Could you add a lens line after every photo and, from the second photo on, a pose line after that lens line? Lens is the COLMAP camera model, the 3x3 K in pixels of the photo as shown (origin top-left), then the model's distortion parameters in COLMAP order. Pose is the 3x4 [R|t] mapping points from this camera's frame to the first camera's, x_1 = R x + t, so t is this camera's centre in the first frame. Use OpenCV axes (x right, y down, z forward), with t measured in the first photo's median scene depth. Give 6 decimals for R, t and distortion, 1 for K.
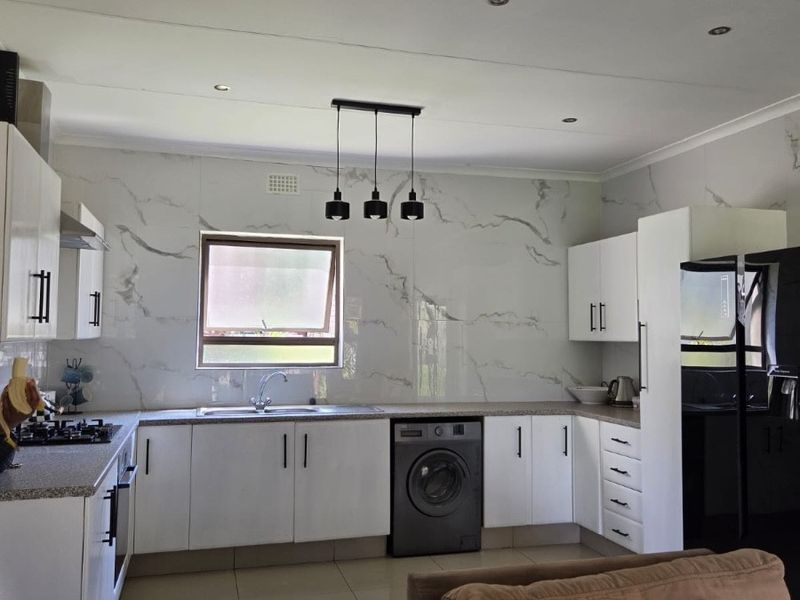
lens RADIAL K [[720.4, 0, 400.0], [0, 720.4, 300.0], [0, 0, 1]] dist [0.118849, -0.175392]
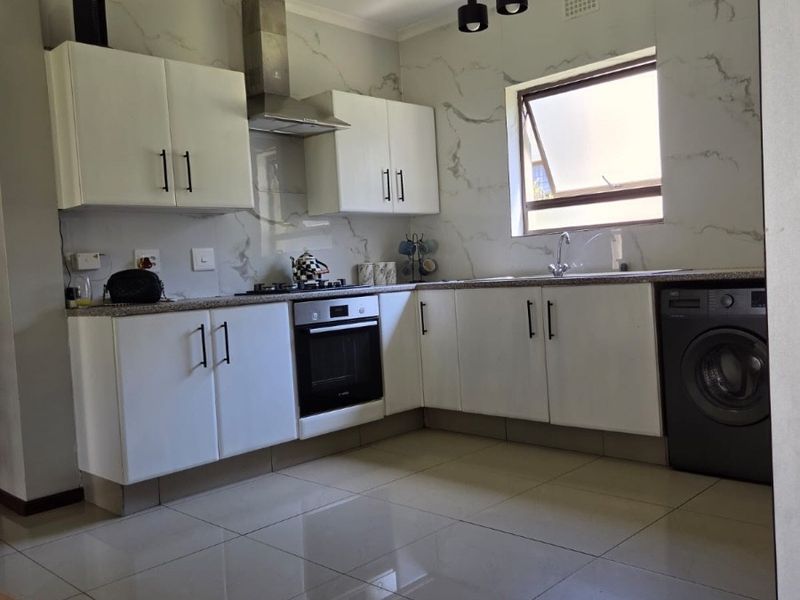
lens RADIAL K [[720.4, 0, 400.0], [0, 720.4, 300.0], [0, 0, 1]] dist [0.118849, -0.175392]
pose [[0.497498, -0.000041, -0.867465, 0.478018], [0.101783, 0.993095, 0.058326, 0.108727], [0.861473, -0.117310, 0.494068, 0.402065]]
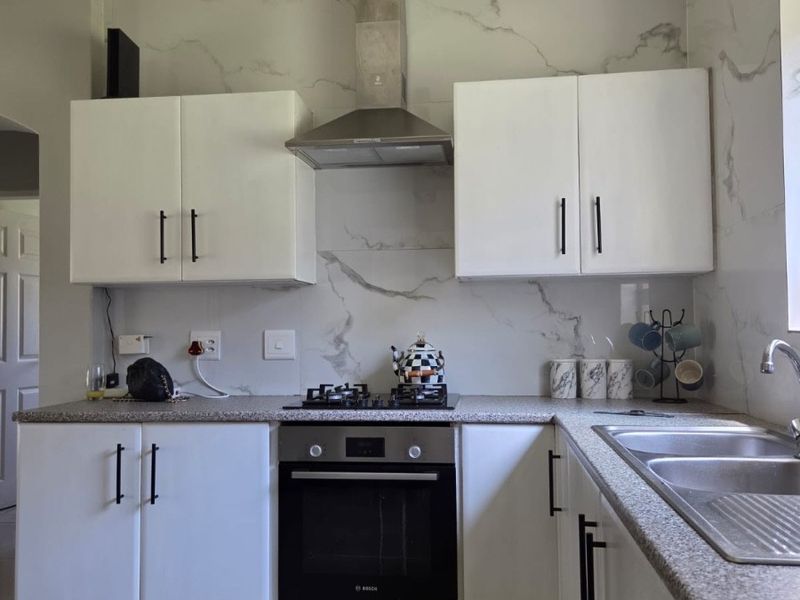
lens RADIAL K [[720.4, 0, 400.0], [0, 720.4, 300.0], [0, 0, 1]] dist [0.118849, -0.175392]
pose [[-0.383032, -0.039473, -0.922891, 0.178636], [0.050716, 0.996681, -0.063678, 0.094345], [0.922342, -0.071196, -0.379759, 0.974272]]
